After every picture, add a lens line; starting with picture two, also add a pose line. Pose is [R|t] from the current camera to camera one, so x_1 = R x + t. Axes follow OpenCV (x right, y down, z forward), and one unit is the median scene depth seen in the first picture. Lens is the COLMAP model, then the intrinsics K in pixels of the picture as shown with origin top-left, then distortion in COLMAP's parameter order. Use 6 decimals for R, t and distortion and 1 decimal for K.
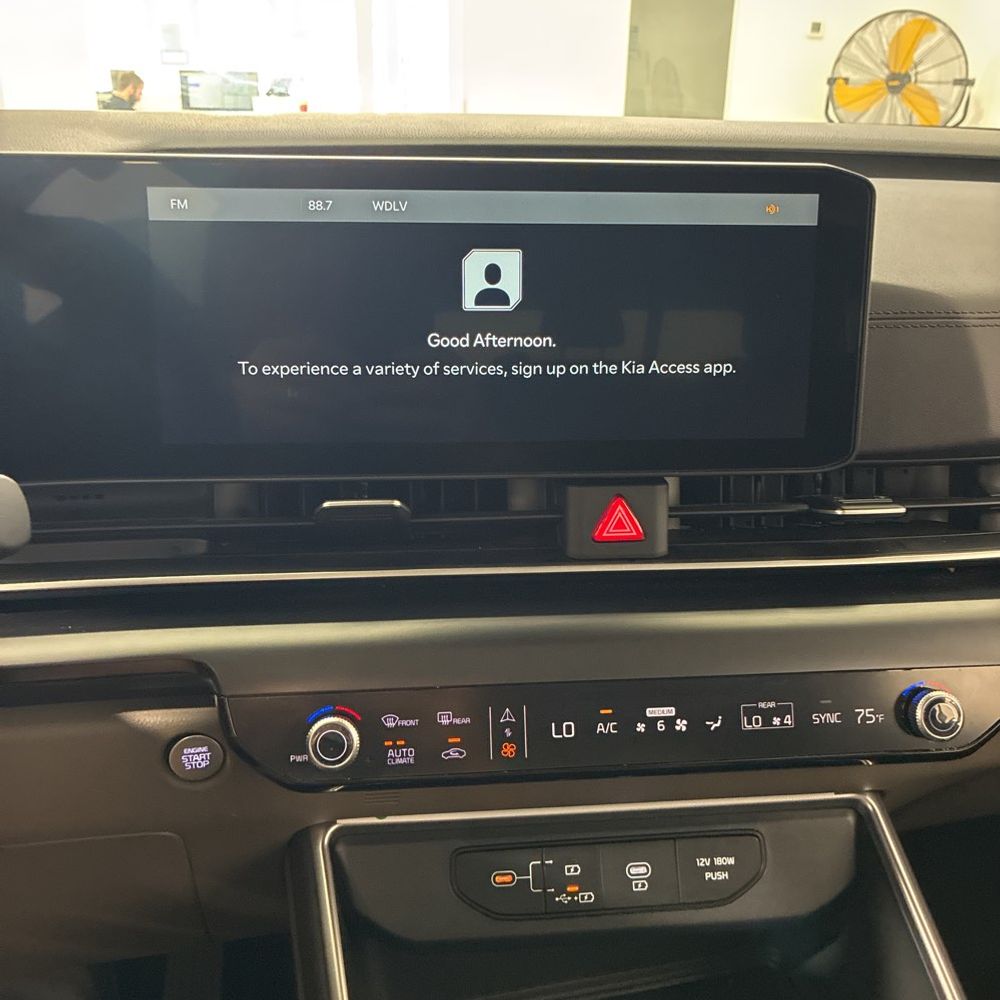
lens RADIAL K [[1006.4, 0, 512.2], [0, 1006.4, 493.1], [0, 0, 1]] dist [0.010379, 0.013128]
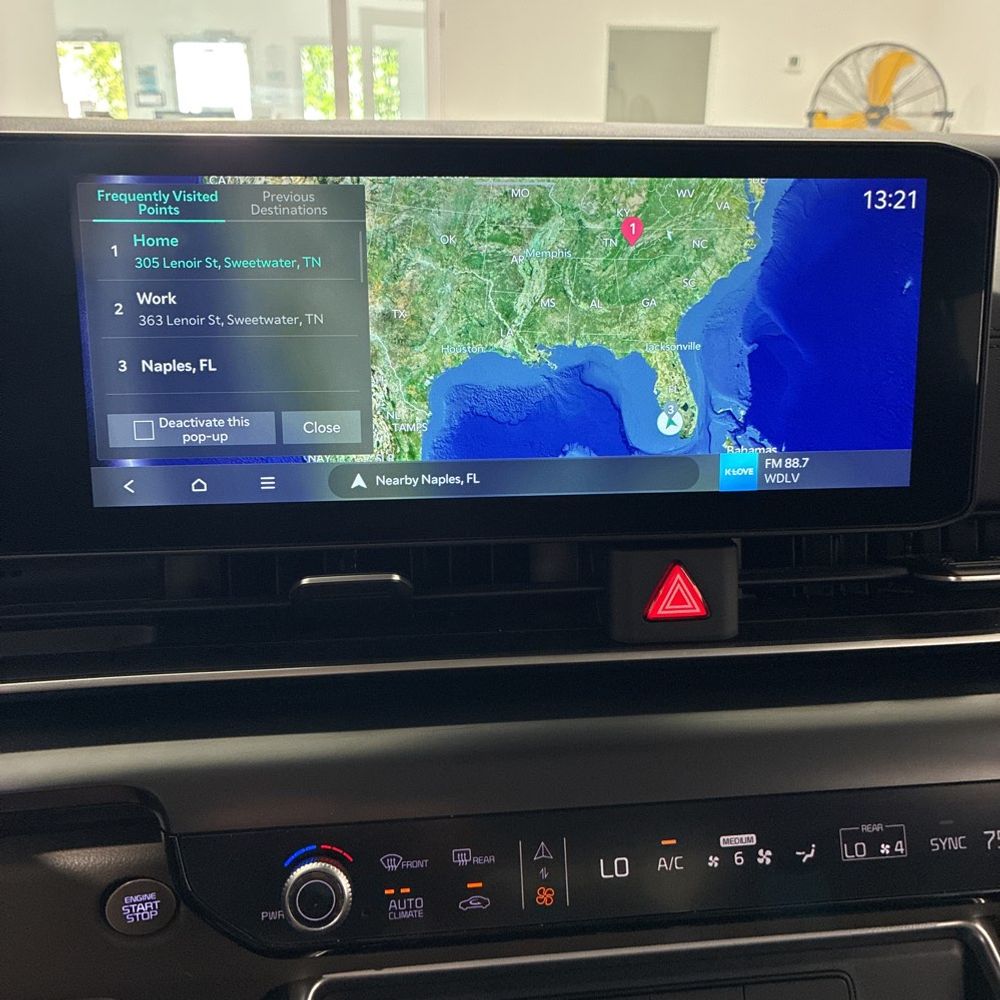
lens RADIAL K [[1004.3, 0, 505.3], [0, 1004.3, 496.8], [0, 0, 1]] dist [0.045276, -0.051120]
pose [[0.999824, -0.014585, 0.011842, -0.037585], [0.014966, 0.999353, -0.032713, -0.025223], [-0.011357, 0.032884, 0.999395, 0.209745]]
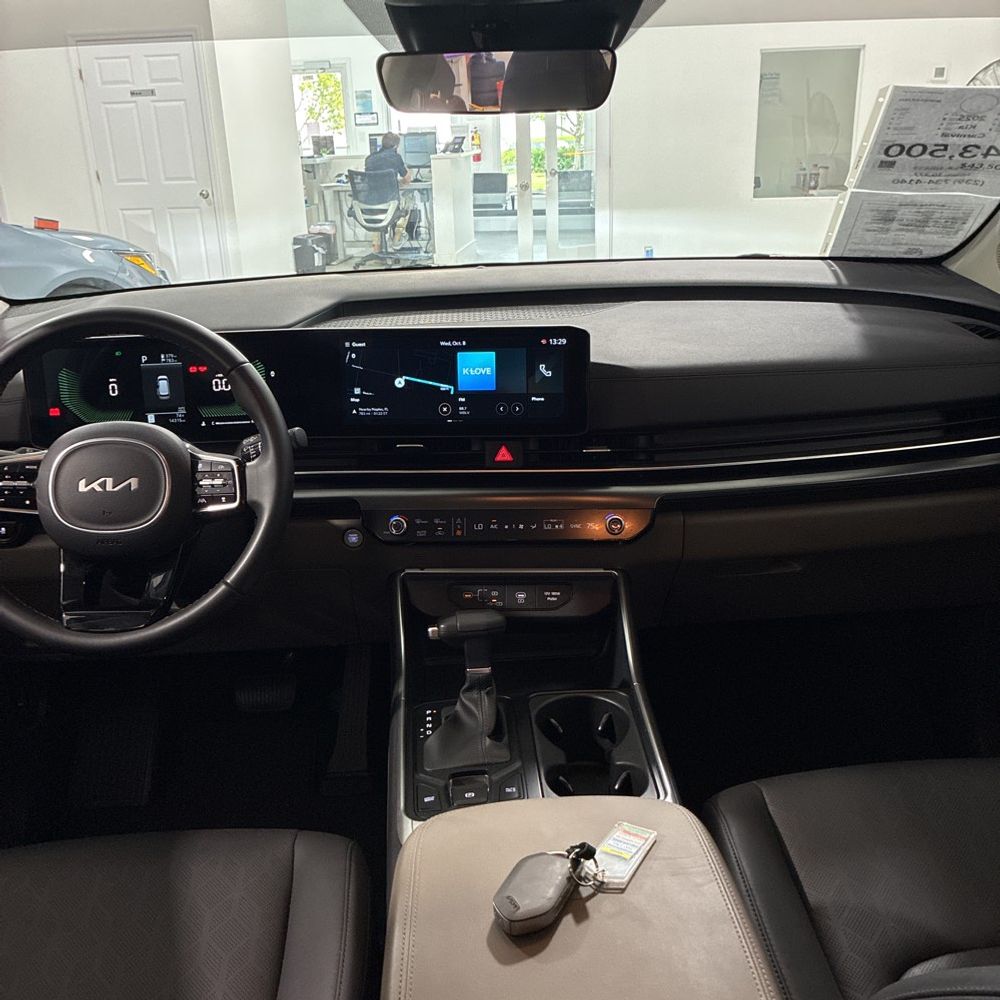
lens RADIAL K [[1005.0, 0, 500.0], [0, 1005.0, 500.0], [0, 0, 1]] dist [0.035620, -0.036542]
pose [[0.982629, 0.012322, -0.185172, 0.614336], [-0.015362, 0.999770, -0.014993, 0.197824], [0.184945, 0.017577, 0.982592, -1.706119]]
